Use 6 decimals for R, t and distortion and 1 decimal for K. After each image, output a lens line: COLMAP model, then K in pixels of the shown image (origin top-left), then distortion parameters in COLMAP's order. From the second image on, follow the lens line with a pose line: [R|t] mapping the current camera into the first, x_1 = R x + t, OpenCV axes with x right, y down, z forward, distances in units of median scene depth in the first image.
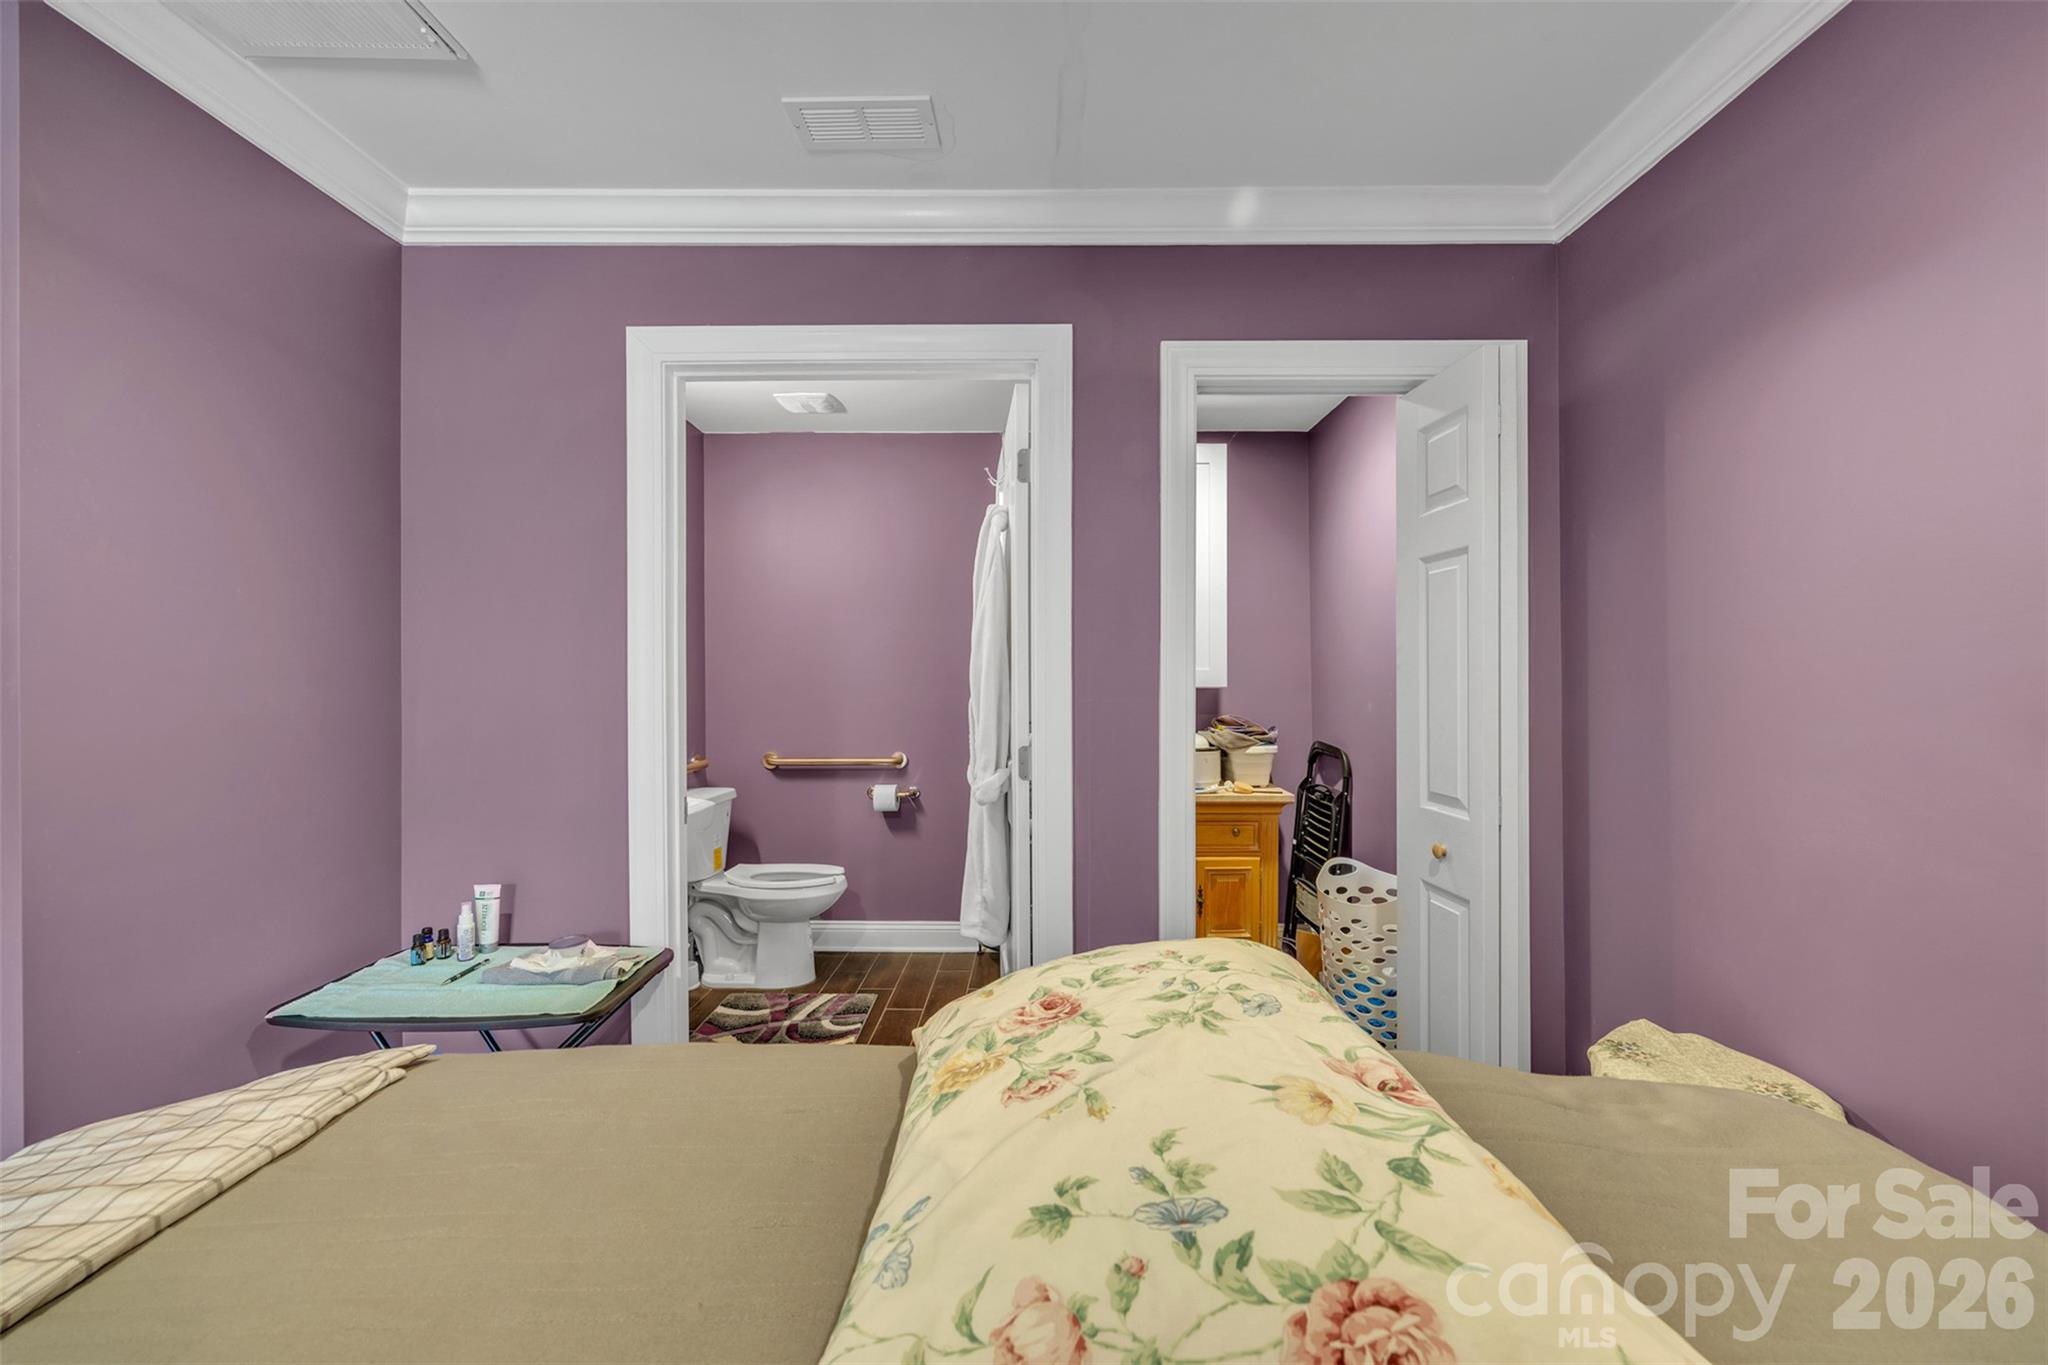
lens RADIAL K [[777.7, 0, 1030.8], [0, 777.7, 676.2], [0, 0, 1]] dist [-0.000829, -0.000110]
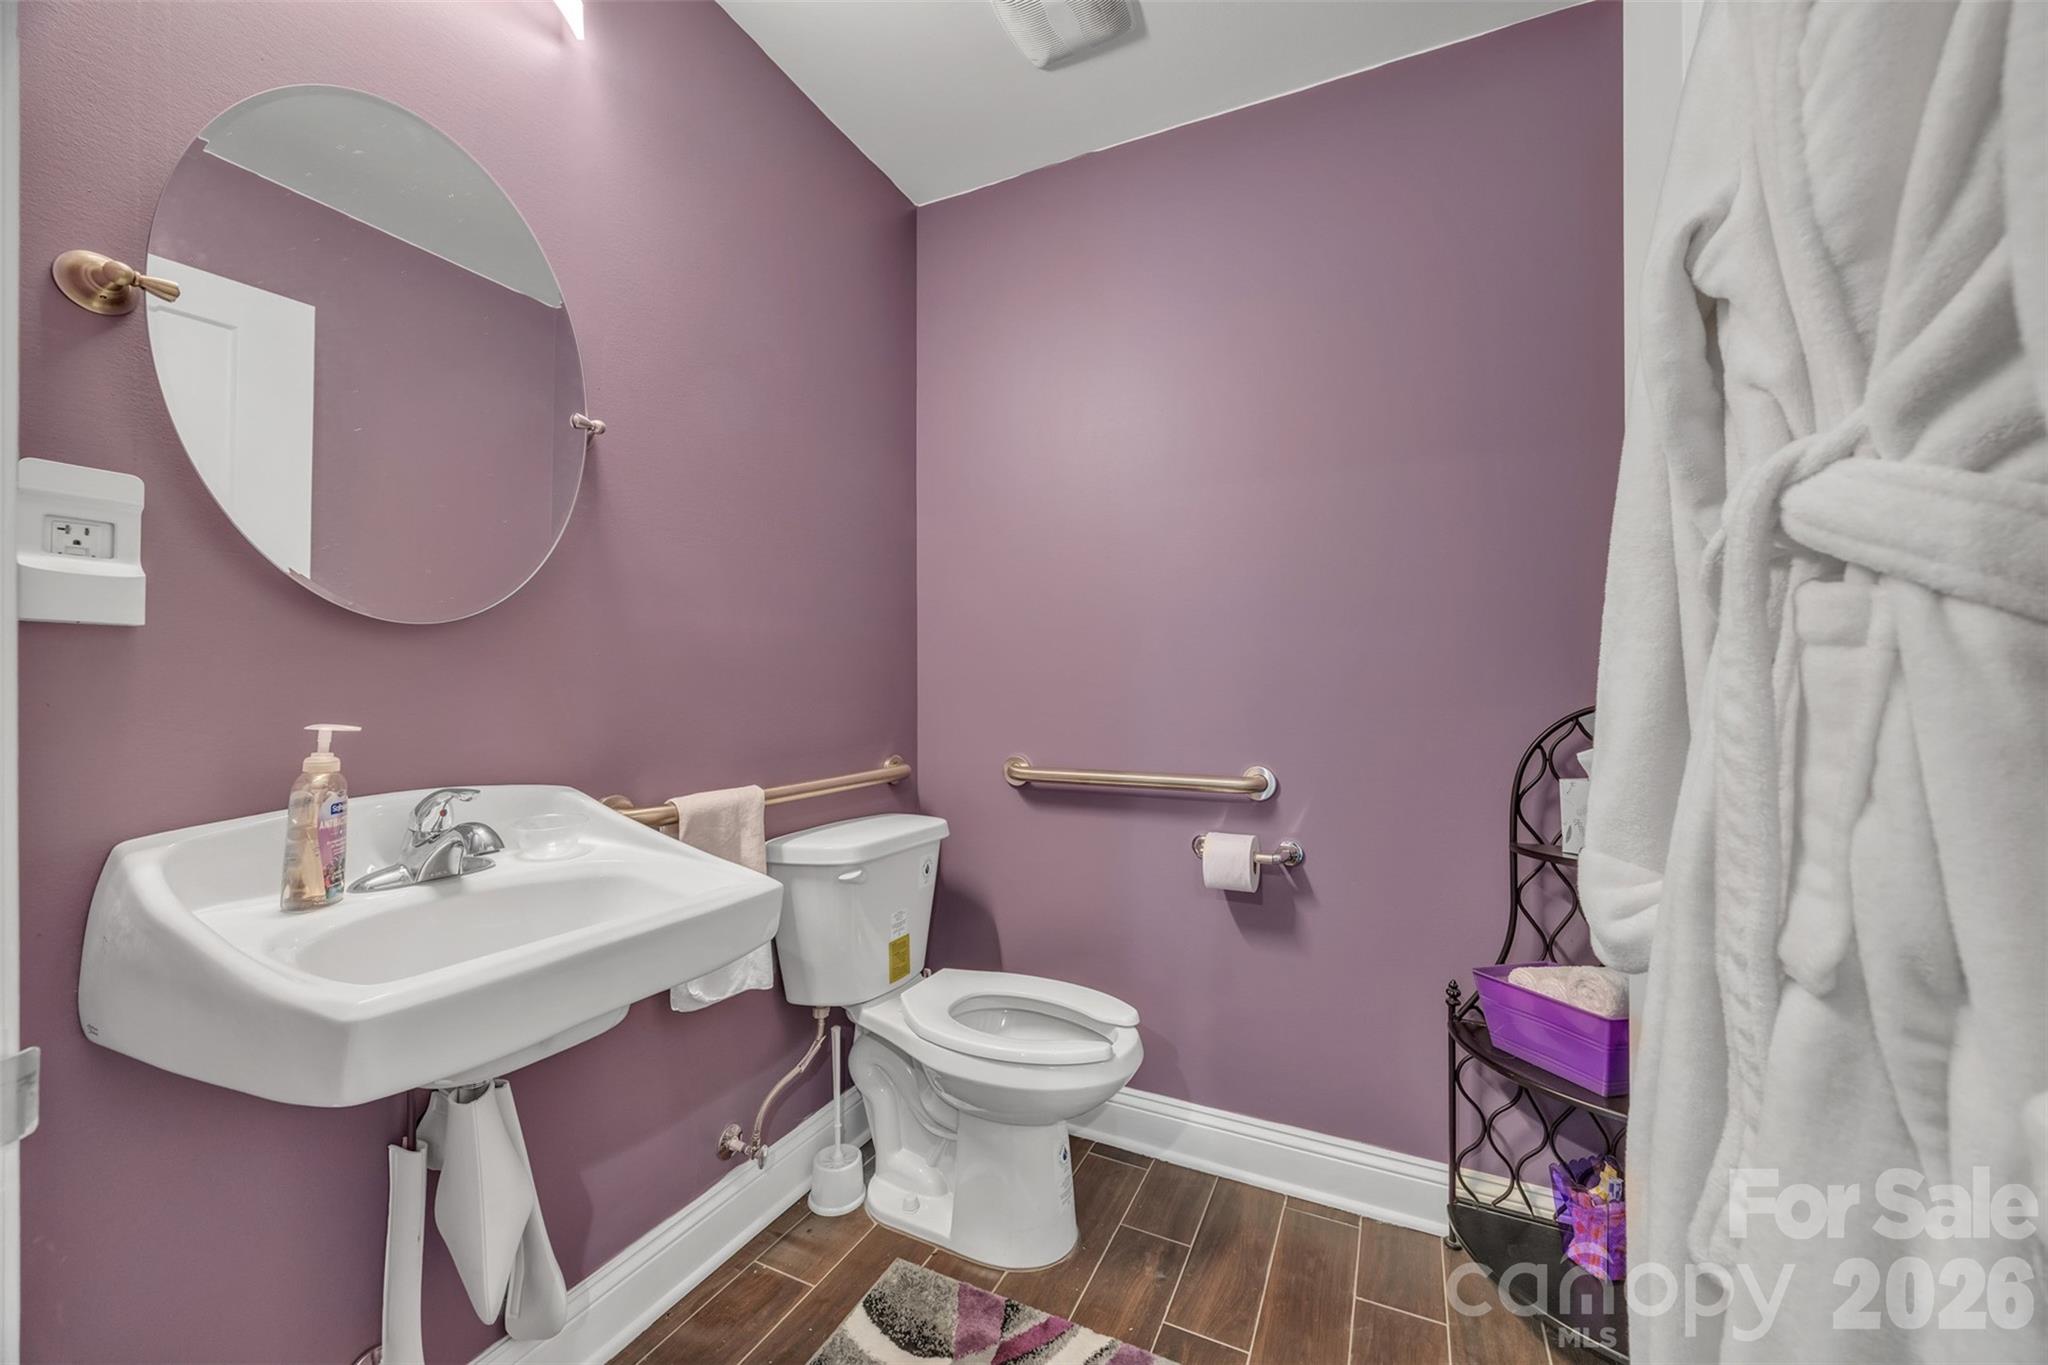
lens RADIAL K [[777.7, 0, 1030.8], [0, 777.7, 676.2], [0, 0, 1]] dist [-0.000829, -0.000110]
pose [[0.906513, 0.001534, -0.422176, -0.182238], [-0.004460, 0.999972, -0.005945, 0.086855], [0.422155, 0.007272, 0.906495, 0.974932]]
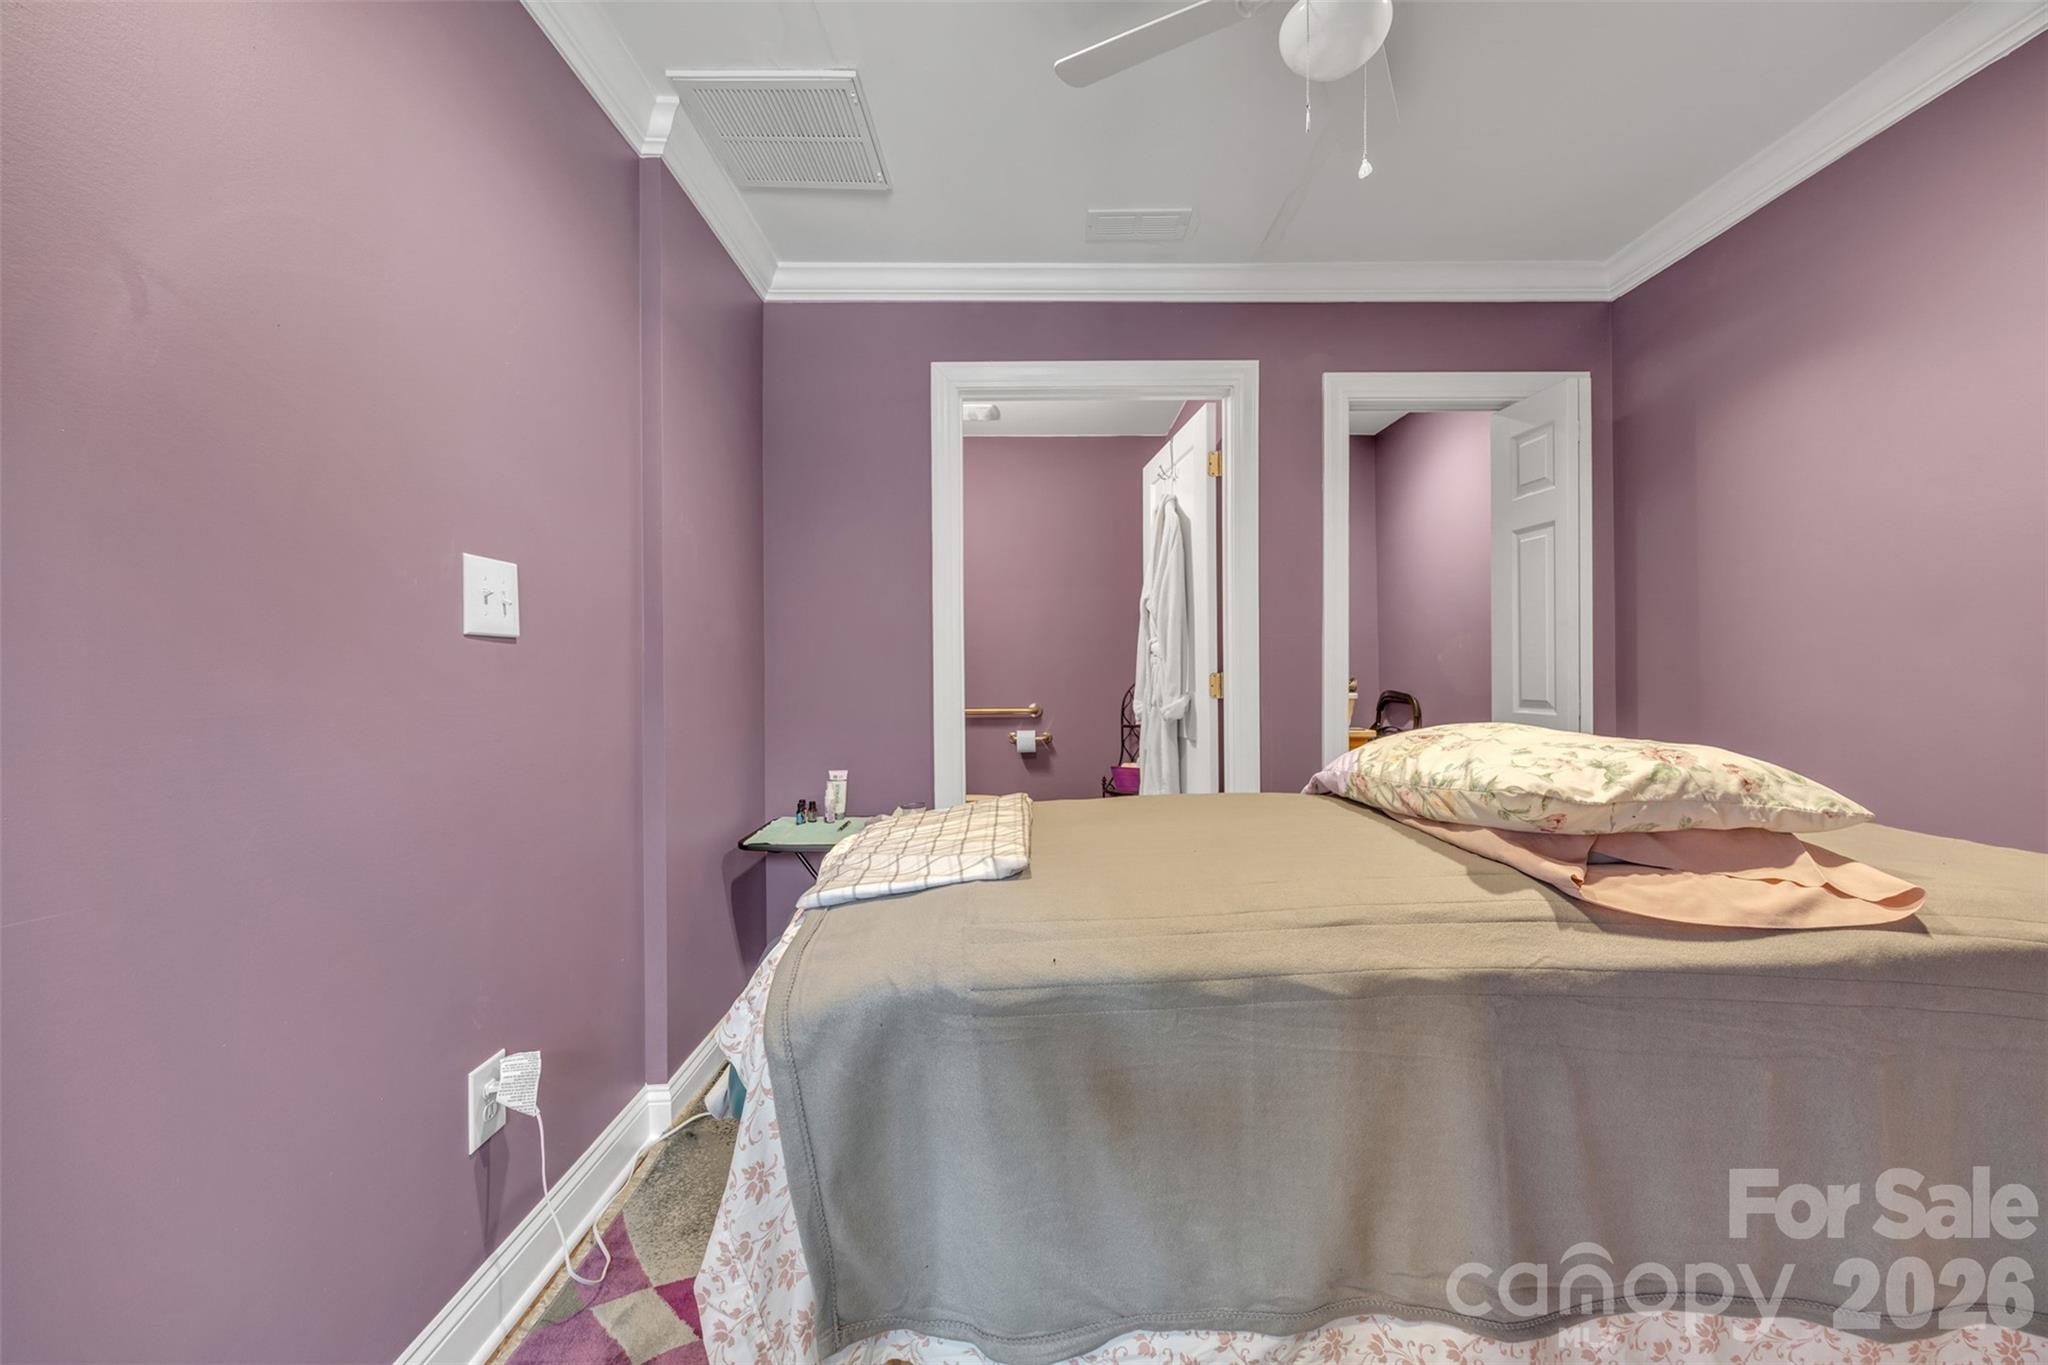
lens RADIAL K [[754.7, 0, 1029.9], [0, 754.7, 673.2], [0, 0, 1]] dist [-0.002275, -0.000118]
pose [[0.999969, -0.003841, 0.006911, -0.357158], [0.003829, 0.999991, 0.001651, 0.092457], [-0.006917, -0.001624, 0.999975, -0.320666]]
